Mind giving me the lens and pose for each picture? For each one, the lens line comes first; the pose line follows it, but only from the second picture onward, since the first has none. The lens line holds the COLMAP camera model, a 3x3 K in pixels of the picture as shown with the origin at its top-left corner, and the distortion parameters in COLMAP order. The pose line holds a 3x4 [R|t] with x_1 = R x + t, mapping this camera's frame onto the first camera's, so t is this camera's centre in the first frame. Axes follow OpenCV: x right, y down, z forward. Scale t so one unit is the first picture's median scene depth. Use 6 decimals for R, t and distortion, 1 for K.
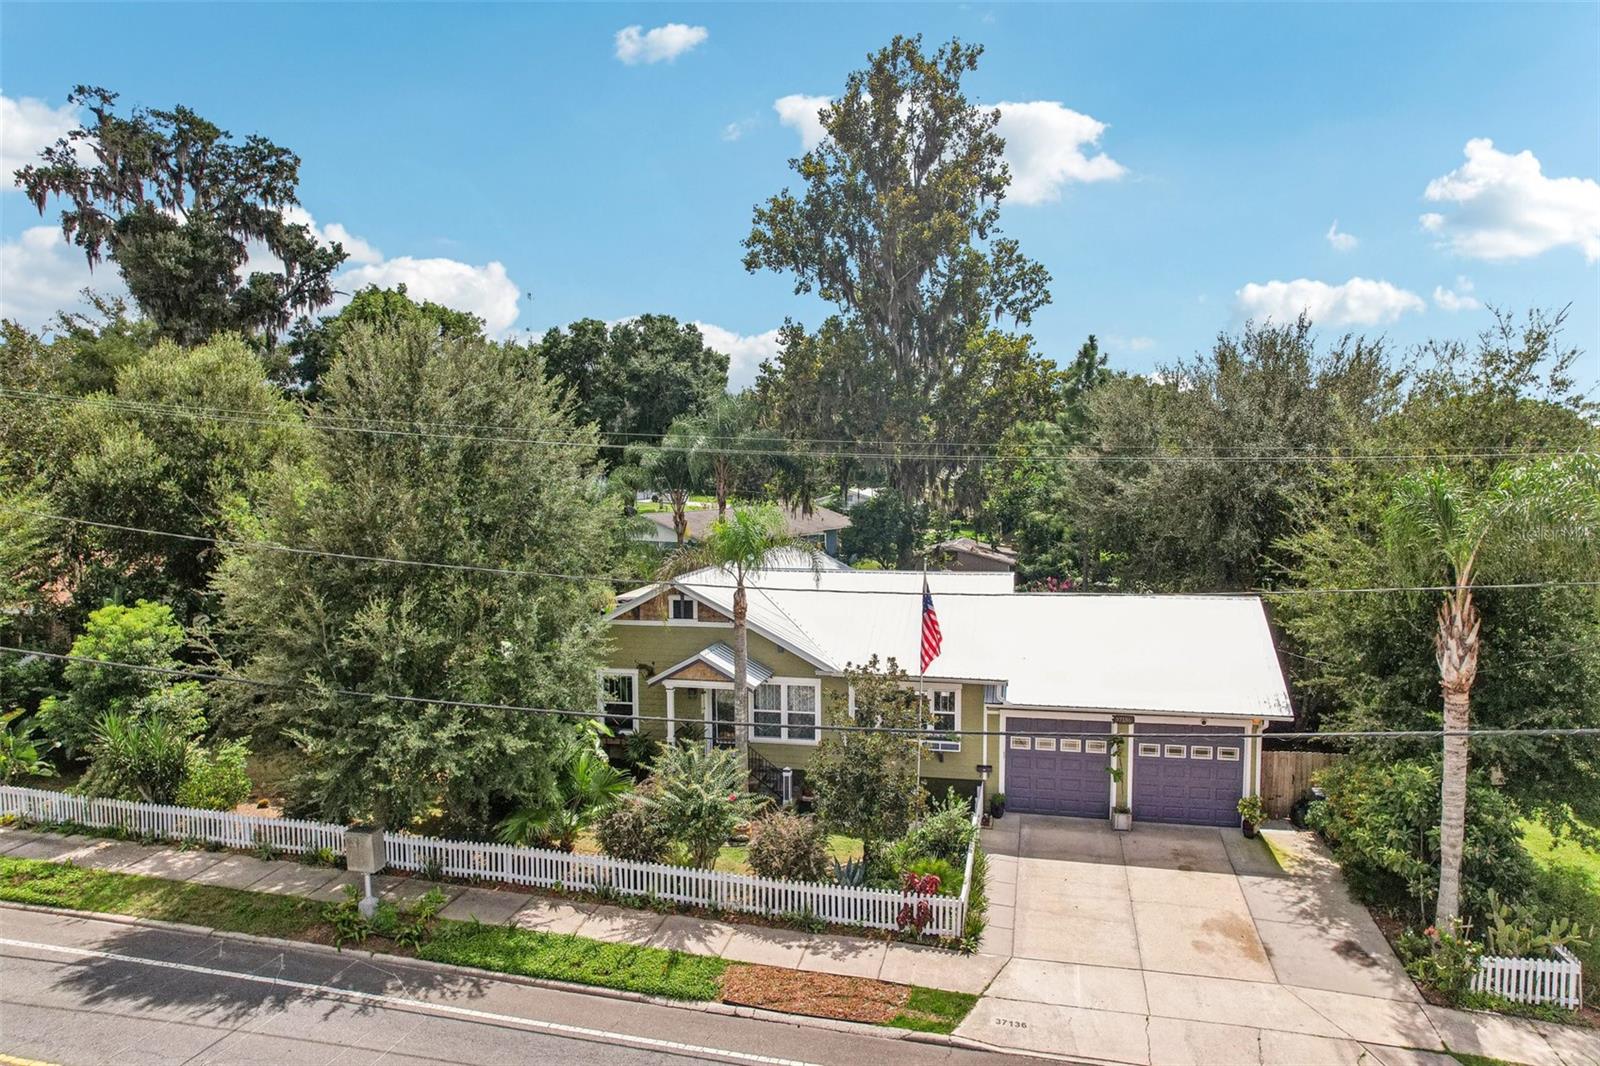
lens RADIAL K [[1045.2, 0, 800.0], [0, 1045.2, 533.0], [0, 0, 1]] dist [-0.081230, 0.072862]
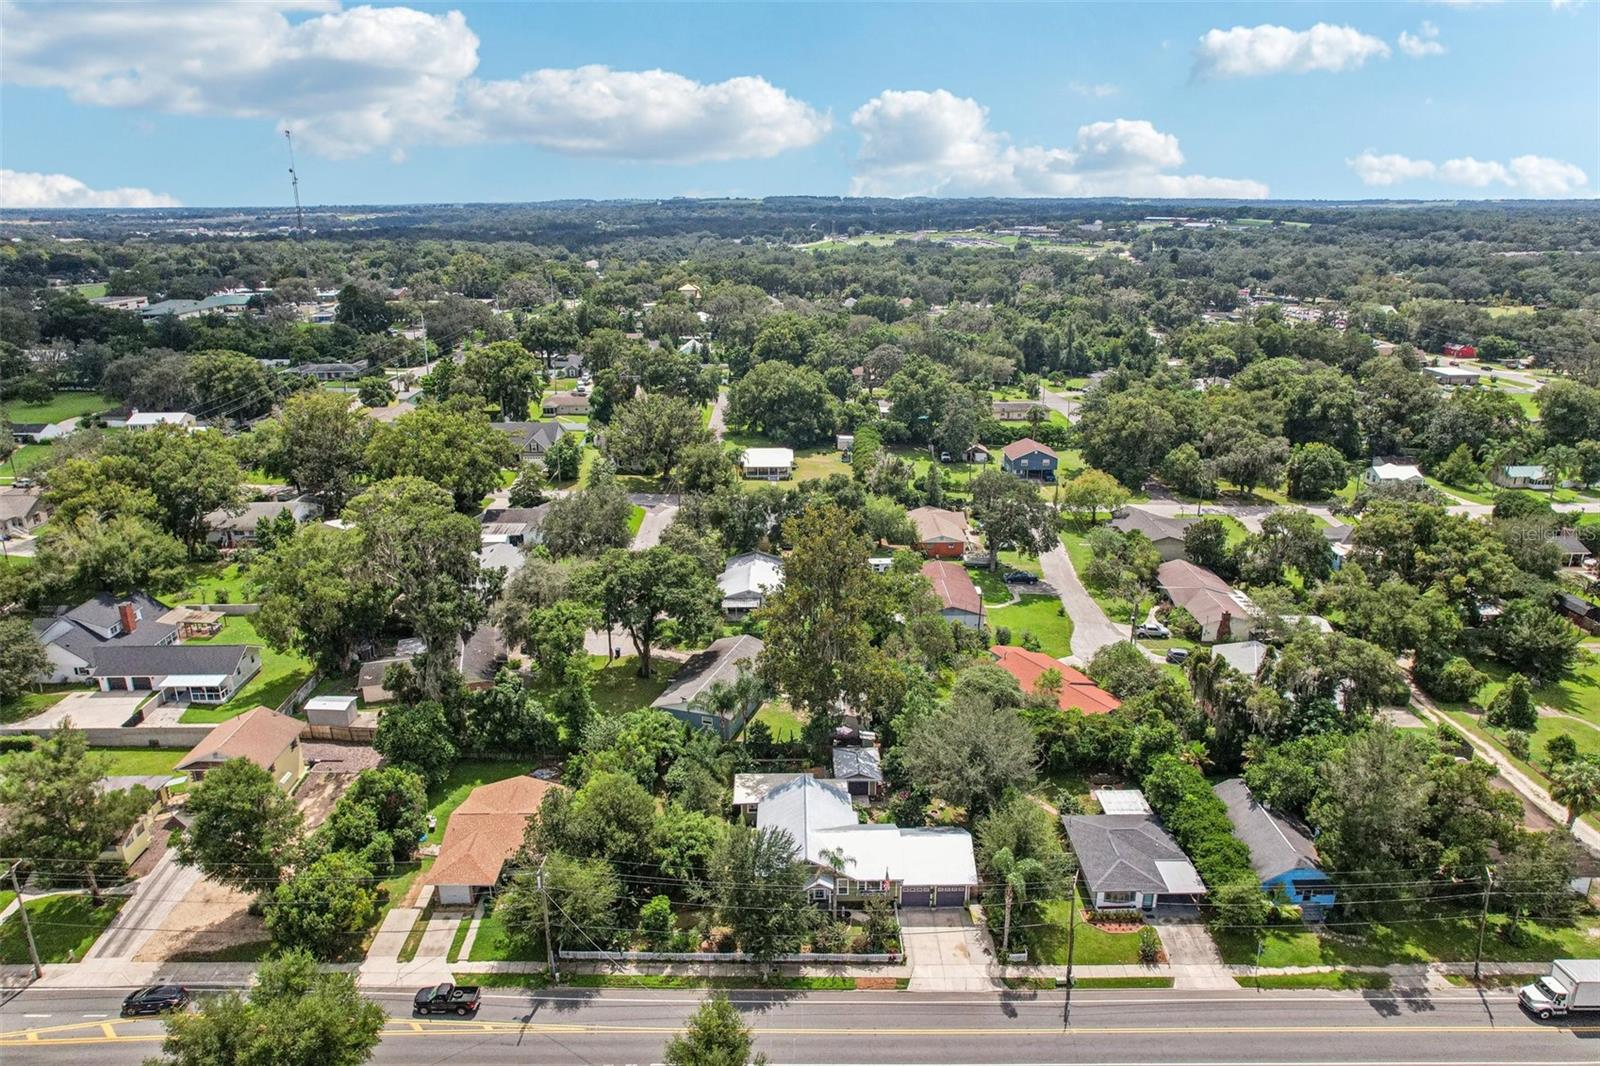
lens RADIAL K [[1045.2, 0, 800.0], [0, 1045.2, 533.0], [0, 0, 1]] dist [-0.081230, 0.072862]
pose [[0.971006, -0.077727, 0.226066, -1.010891], [0.018554, 0.967316, 0.252894, -2.249687], [-0.238334, -0.241367, 0.940712, -2.338334]]
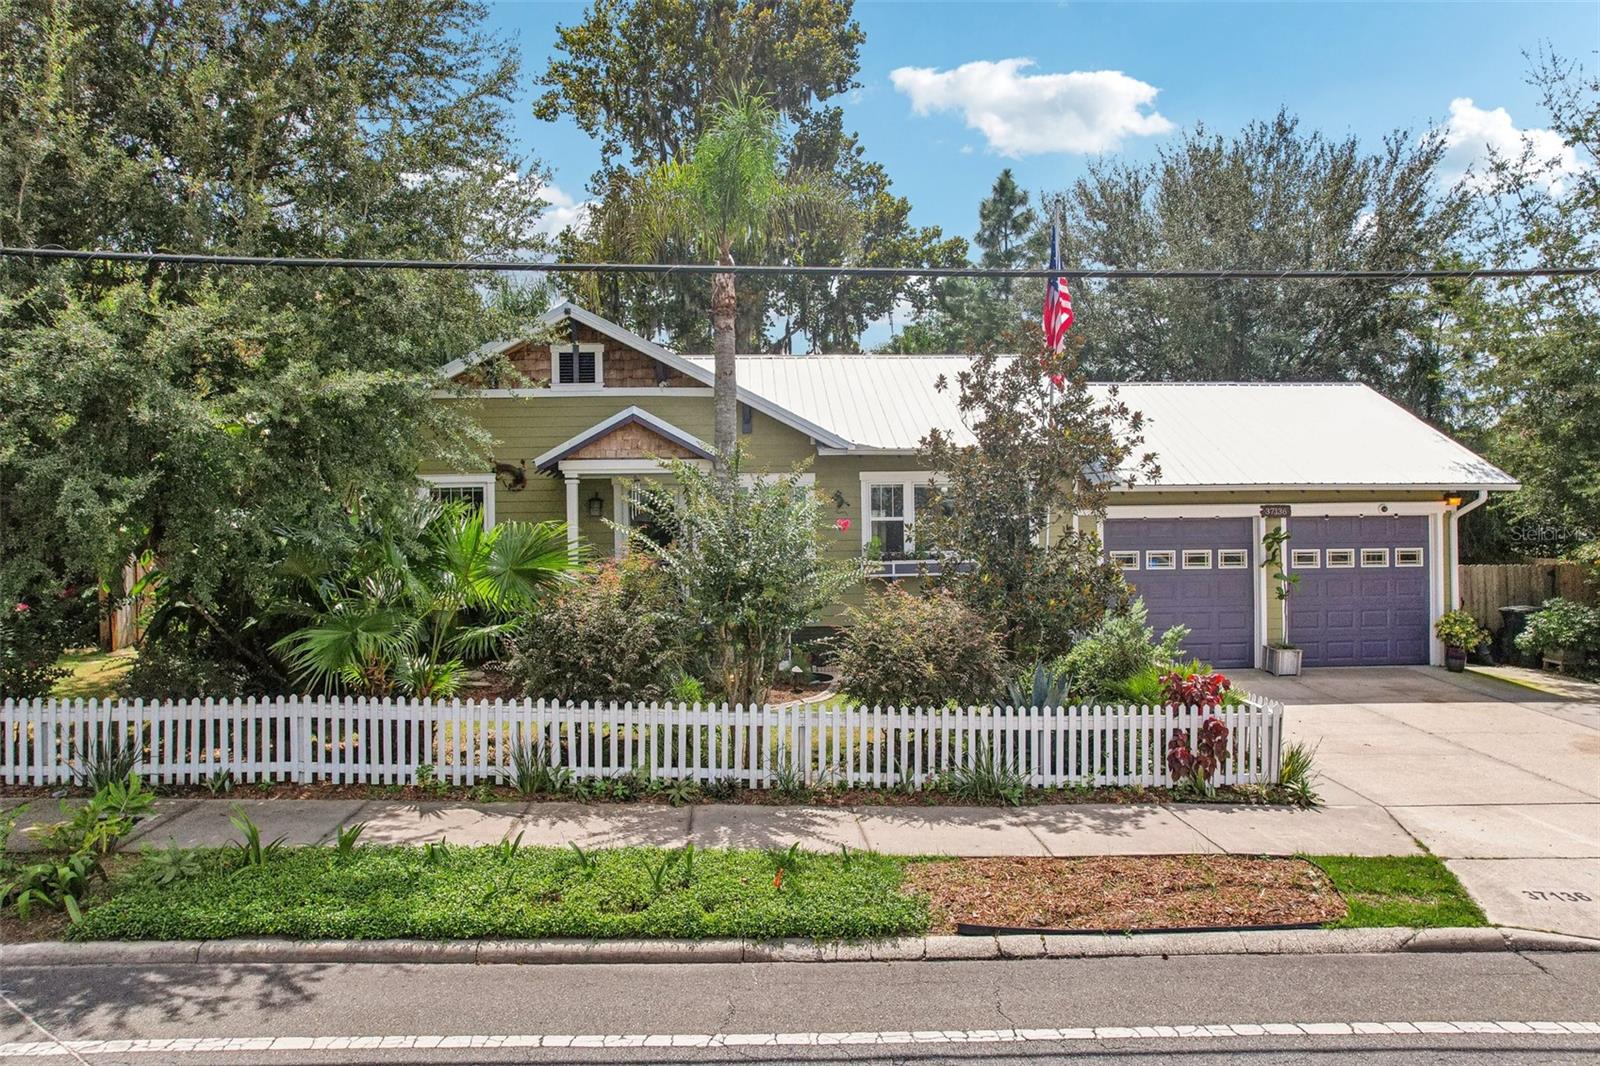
lens RADIAL K [[1058.1, 0, 800.0], [0, 1058.1, 533.0], [0, 0, 1]] dist [-0.089308, 0.087802]
pose [[0.960027, -0.005126, 0.279861, -0.200848], [0.023835, 0.997698, -0.063487, 0.263976], [-0.278892, 0.067620, 0.957939, 0.501458]]
